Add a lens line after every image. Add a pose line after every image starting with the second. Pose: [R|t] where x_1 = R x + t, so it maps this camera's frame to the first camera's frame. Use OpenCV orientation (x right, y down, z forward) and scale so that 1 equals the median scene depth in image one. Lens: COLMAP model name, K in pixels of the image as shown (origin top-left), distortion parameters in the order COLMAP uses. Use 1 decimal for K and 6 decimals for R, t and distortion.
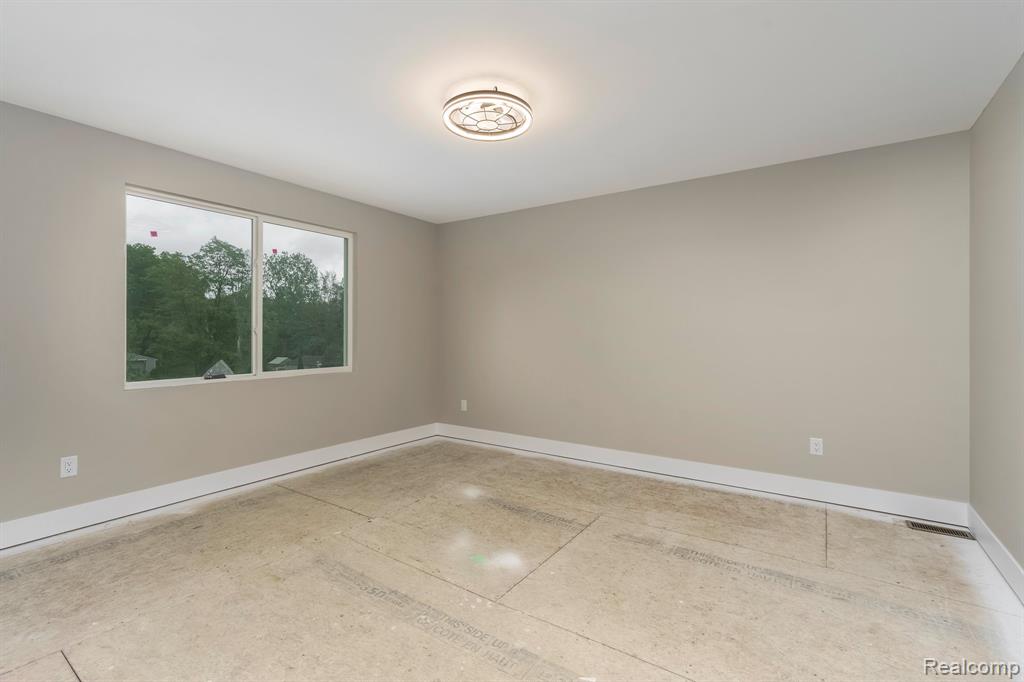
lens RADIAL K [[477.8, 0, 497.8], [0, 477.8, 338.6], [0, 0, 1]] dist [-0.000605, -0.000210]
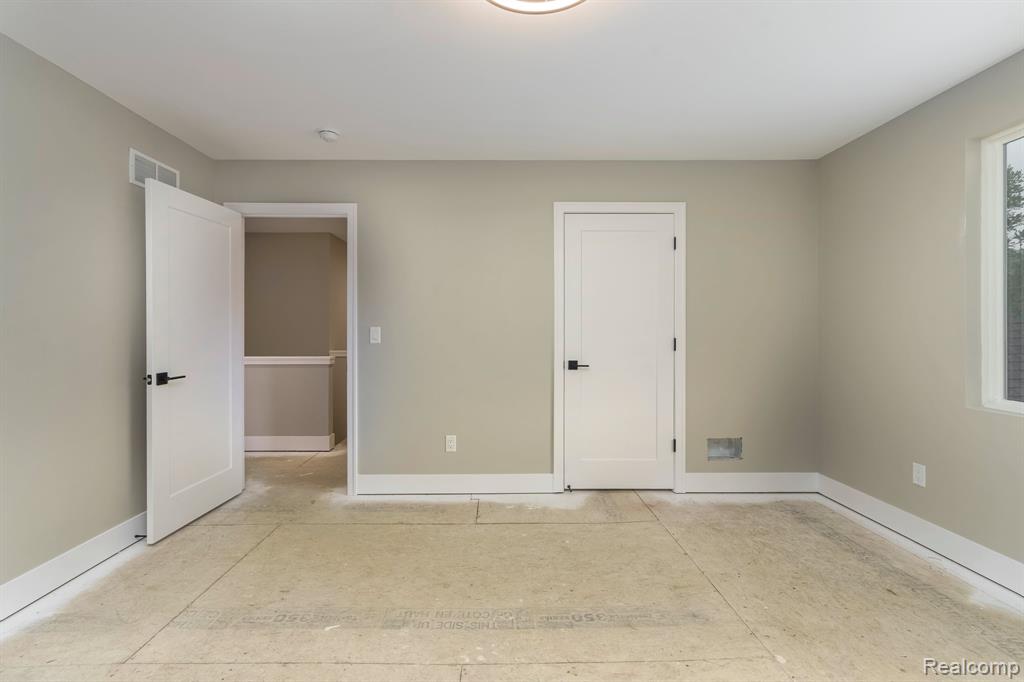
lens RADIAL K [[462.0, 0, 500.9], [0, 462.0, 325.9], [0, 0, 1]] dist [0.000589, 0.000251]
pose [[-0.814488, -0.005088, -0.580159, 0.372186], [-0.010499, 0.999927, 0.005971, -0.025421], [0.580086, 0.010954, -0.814482, 1.560990]]
